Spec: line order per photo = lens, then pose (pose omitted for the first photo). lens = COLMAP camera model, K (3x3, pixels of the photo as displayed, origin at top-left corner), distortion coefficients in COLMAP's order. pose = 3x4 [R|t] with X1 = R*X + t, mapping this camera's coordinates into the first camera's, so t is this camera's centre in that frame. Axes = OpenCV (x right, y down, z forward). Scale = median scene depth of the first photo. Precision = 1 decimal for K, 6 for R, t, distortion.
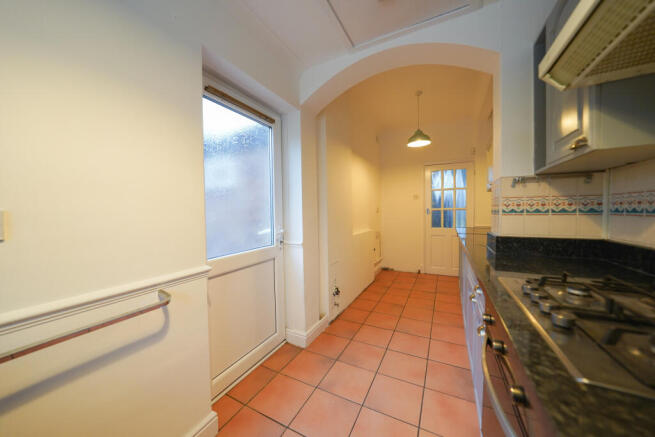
lens RADIAL K [[232.2, 0, 326.6], [0, 232.2, 217.2], [0, 0, 1]] dist [-0.002299, 0.000170]
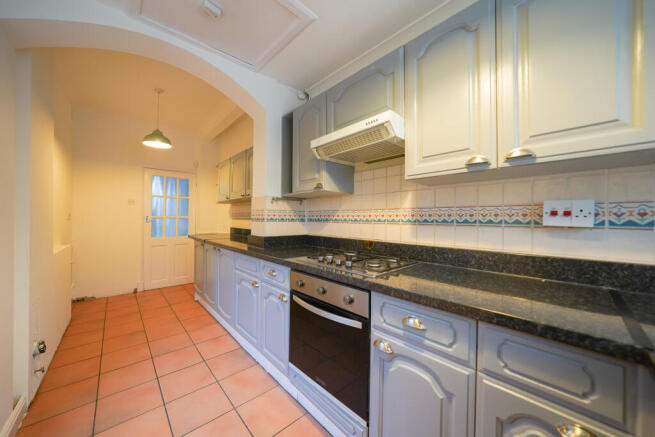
lens RADIAL K [[232.2, 0, 326.1], [0, 232.2, 218.3], [0, 0, 1]] dist [-0.002299, 0.000170]
pose [[0.358812, 0.018695, 0.933223, -0.287996], [0.014607, 0.999565, -0.025640, 0.006614], [-0.933295, 0.022832, 0.358383, 0.084671]]
